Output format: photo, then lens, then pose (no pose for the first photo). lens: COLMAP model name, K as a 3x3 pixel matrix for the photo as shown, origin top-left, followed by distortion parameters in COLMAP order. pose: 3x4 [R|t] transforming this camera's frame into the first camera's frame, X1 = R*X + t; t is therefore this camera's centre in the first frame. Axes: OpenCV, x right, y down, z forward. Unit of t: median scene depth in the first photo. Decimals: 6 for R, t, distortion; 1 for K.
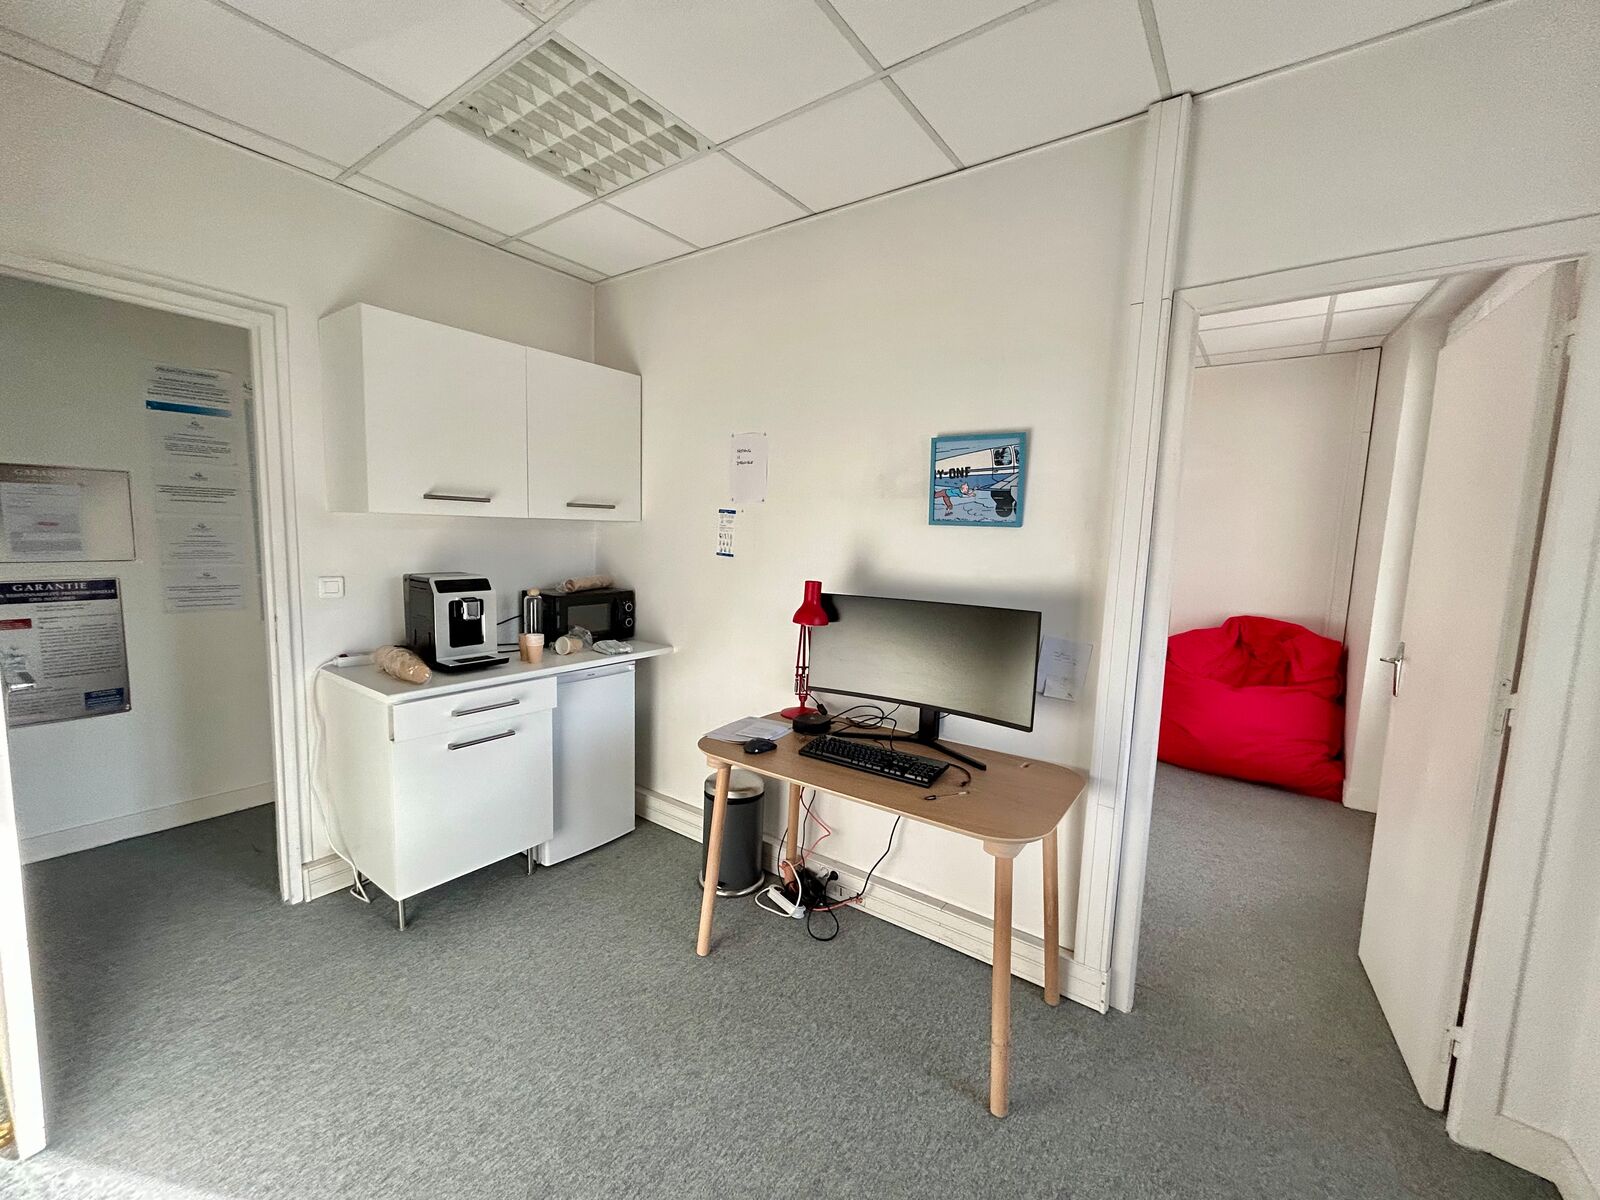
lens RADIAL K [[646.5, 0, 800.0], [0, 646.5, 600.0], [0, 0, 1]] dist [0.002727, 0.000040]
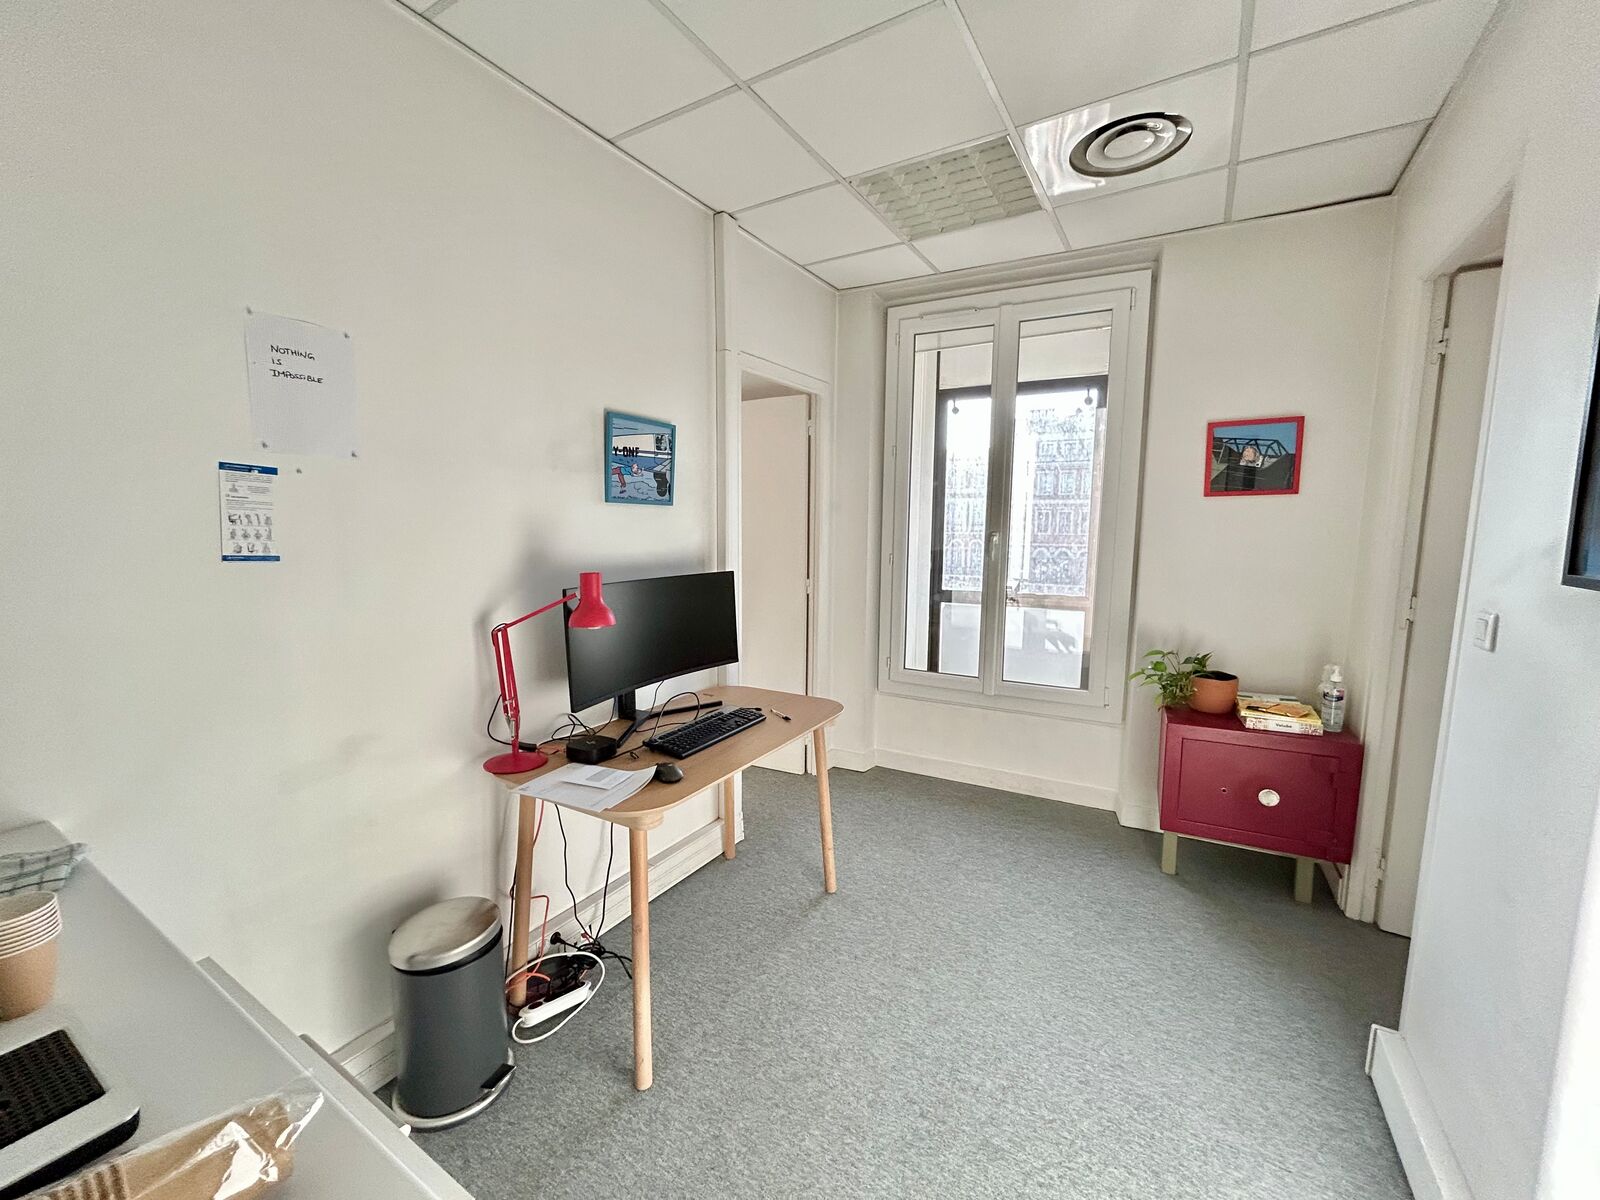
lens RADIAL K [[646.5, 0, 800.0], [0, 646.5, 600.0], [0, 0, 1]] dist [0.002727, 0.000040]
pose [[-0.080896, -0.144584, 0.986180, -0.843554], [0.099217, 0.983341, 0.152307, -0.096799], [-0.991772, 0.110167, -0.065203, 0.841638]]
